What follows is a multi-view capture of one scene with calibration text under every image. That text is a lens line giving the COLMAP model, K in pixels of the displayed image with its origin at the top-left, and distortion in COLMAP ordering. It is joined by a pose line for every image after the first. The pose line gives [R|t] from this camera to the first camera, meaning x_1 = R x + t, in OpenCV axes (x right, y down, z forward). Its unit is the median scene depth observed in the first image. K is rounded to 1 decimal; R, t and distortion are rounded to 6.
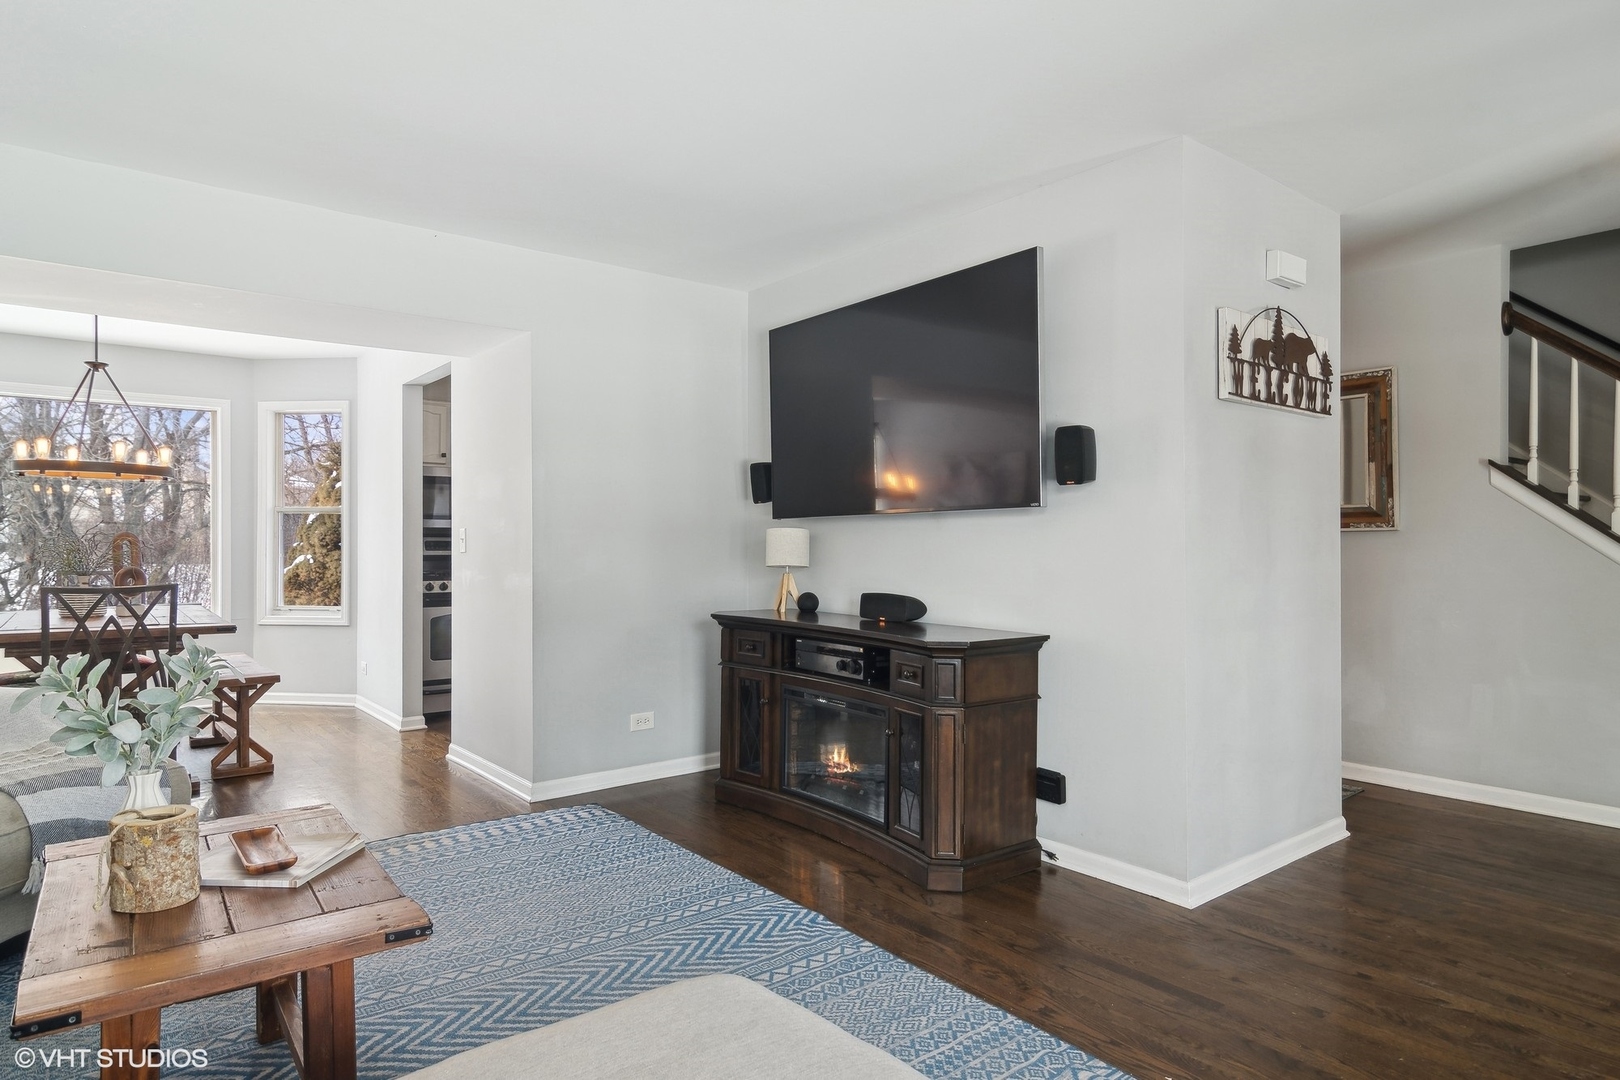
lens RADIAL K [[922.9, 0, 810.0], [0, 922.9, 540.0], [0, 0, 1]] dist [-0.002219, -0.000203]
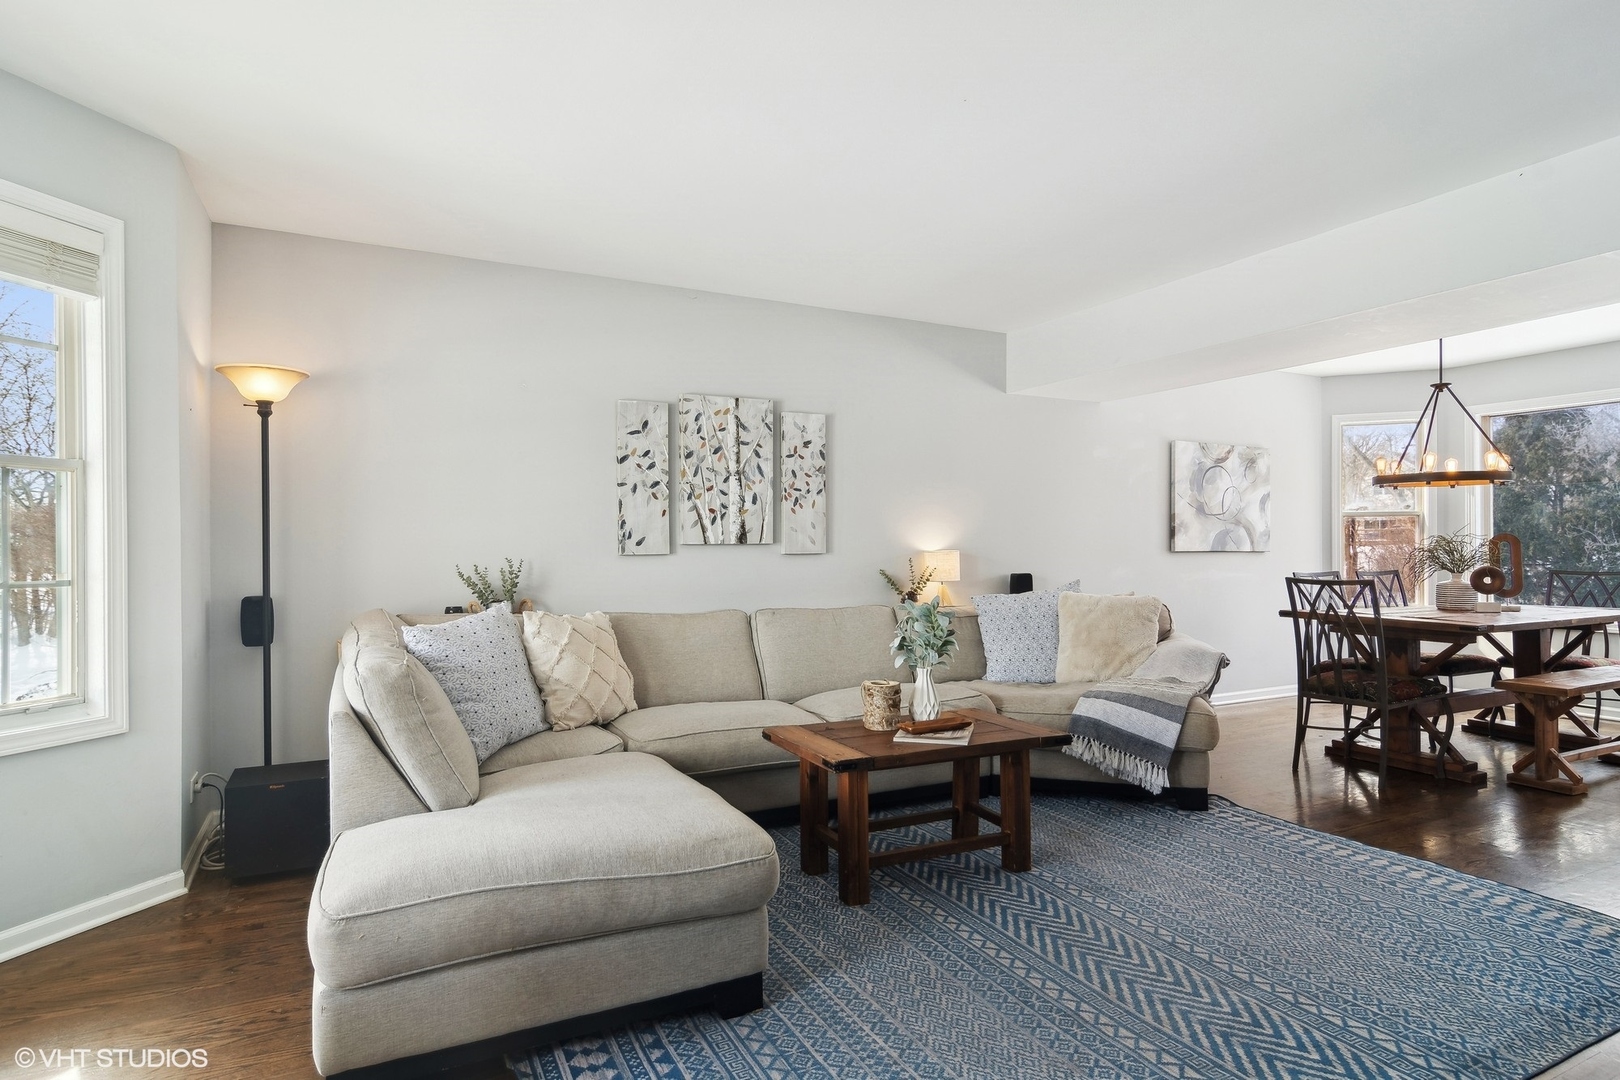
lens RADIAL K [[880.3, 0, 810.0], [0, 880.3, 540.0], [0, 0, 1]] dist [0.001129, 0.000851]
pose [[-0.191975, -0.007652, -0.981370, 0.532425], [0.004712, 0.999951, -0.008719, 0.004993], [0.981388, -0.006298, -0.191930, 0.555767]]
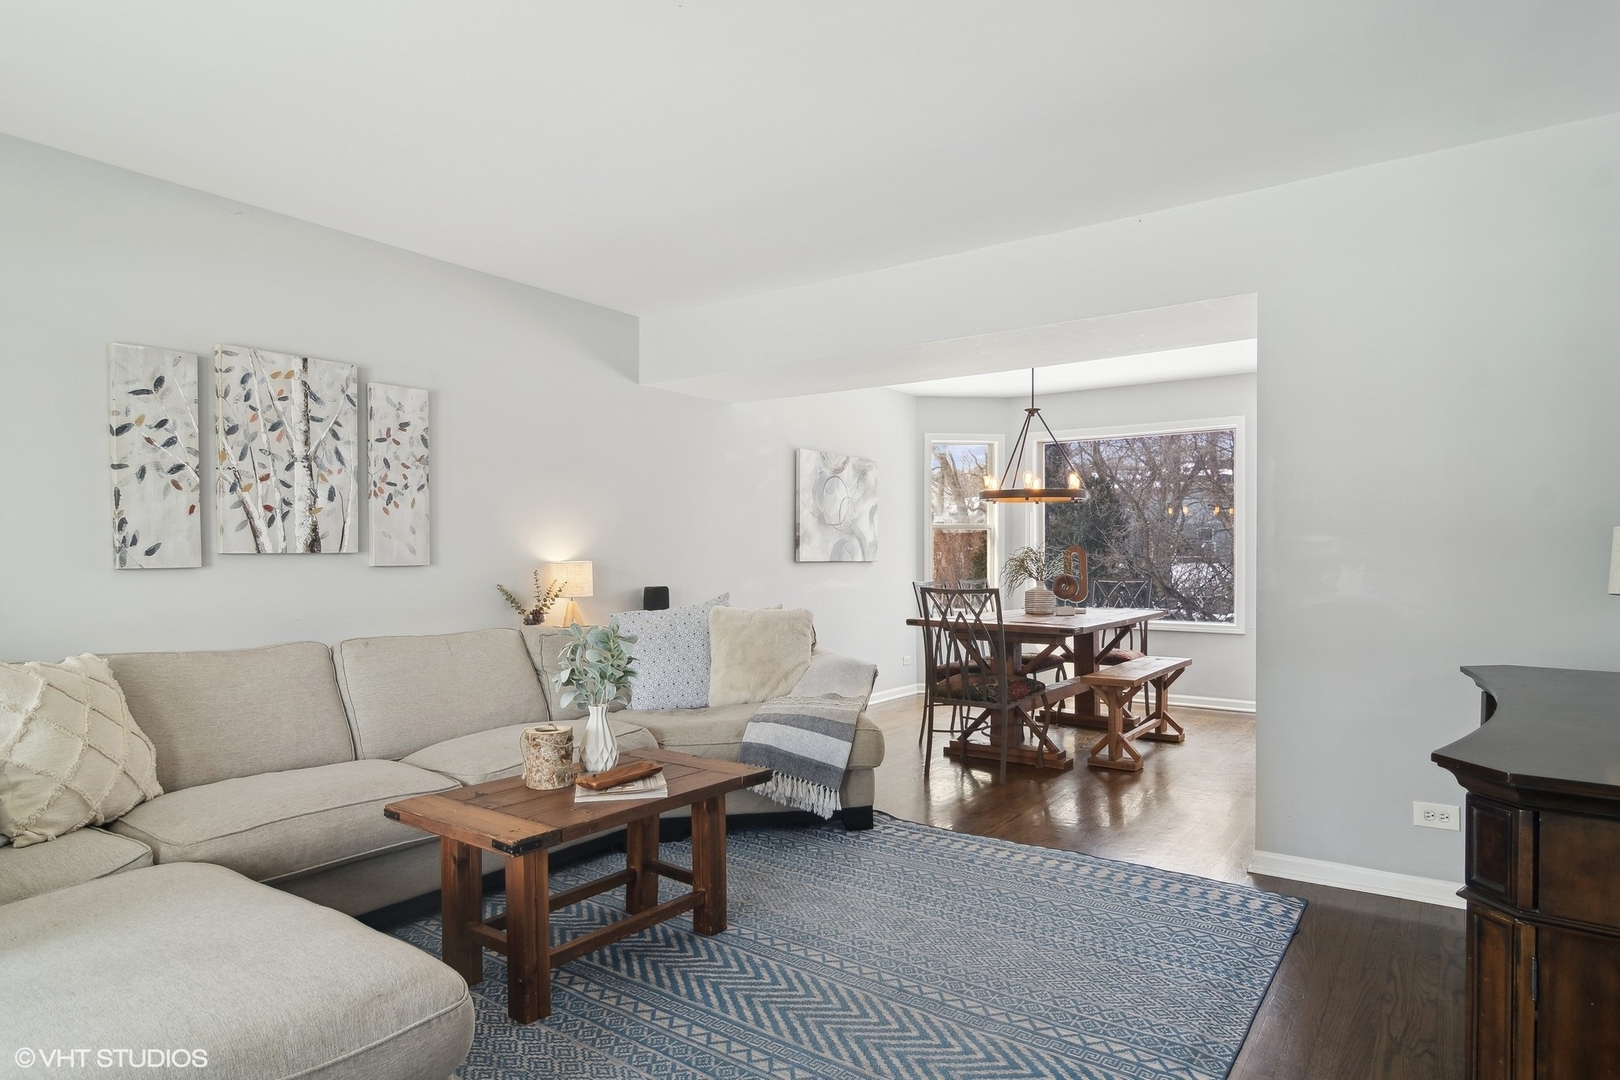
lens RADIAL K [[925.1, 0, 813.9], [0, 925.1, 563.6], [0, 0, 1]] dist [-0.000147, 0.001320]
pose [[0.280418, 0.007546, -0.959848, 0.419317], [0.004312, 0.999949, 0.009121, 0.003487], [0.959868, -0.006696, 0.280372, 0.455096]]
